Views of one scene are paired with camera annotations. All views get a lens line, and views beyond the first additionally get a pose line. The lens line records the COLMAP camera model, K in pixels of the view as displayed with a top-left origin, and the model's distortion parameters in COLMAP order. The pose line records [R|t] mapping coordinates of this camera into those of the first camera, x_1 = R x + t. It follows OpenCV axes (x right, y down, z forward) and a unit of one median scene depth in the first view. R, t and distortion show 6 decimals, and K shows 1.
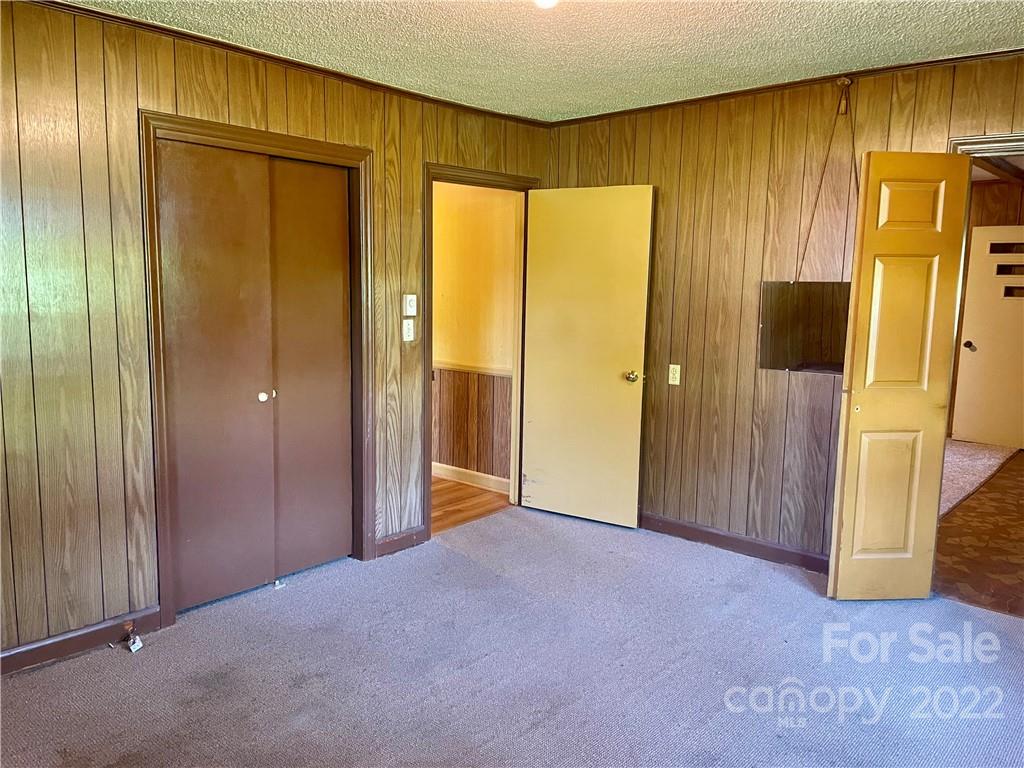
lens RADIAL K [[788.2, 0, 504.8], [0, 788.2, 382.1], [0, 0, 1]] dist [0.062290, -0.024486]
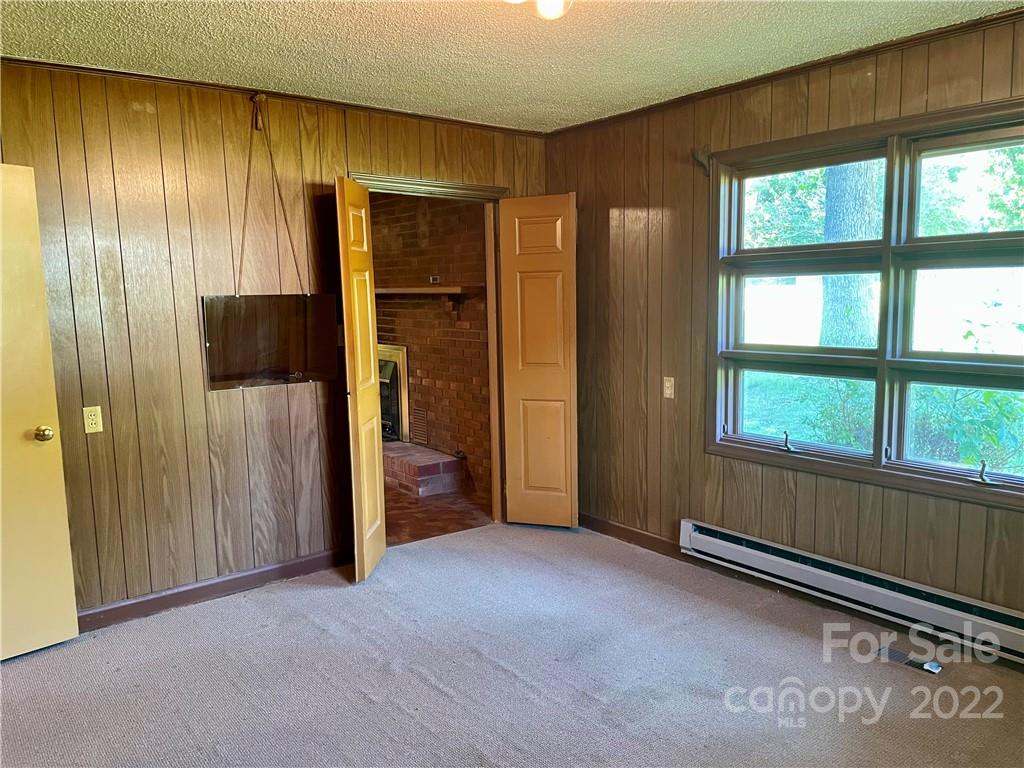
lens RADIAL K [[788.2, 0, 503.2], [0, 788.2, 387.8], [0, 0, 1]] dist [0.062290, -0.024486]
pose [[0.184724, -0.140373, 0.972714, -0.512329], [0.150902, 0.982062, 0.113065, -0.074914], [-0.971136, 0.125899, 0.202593, 0.497256]]
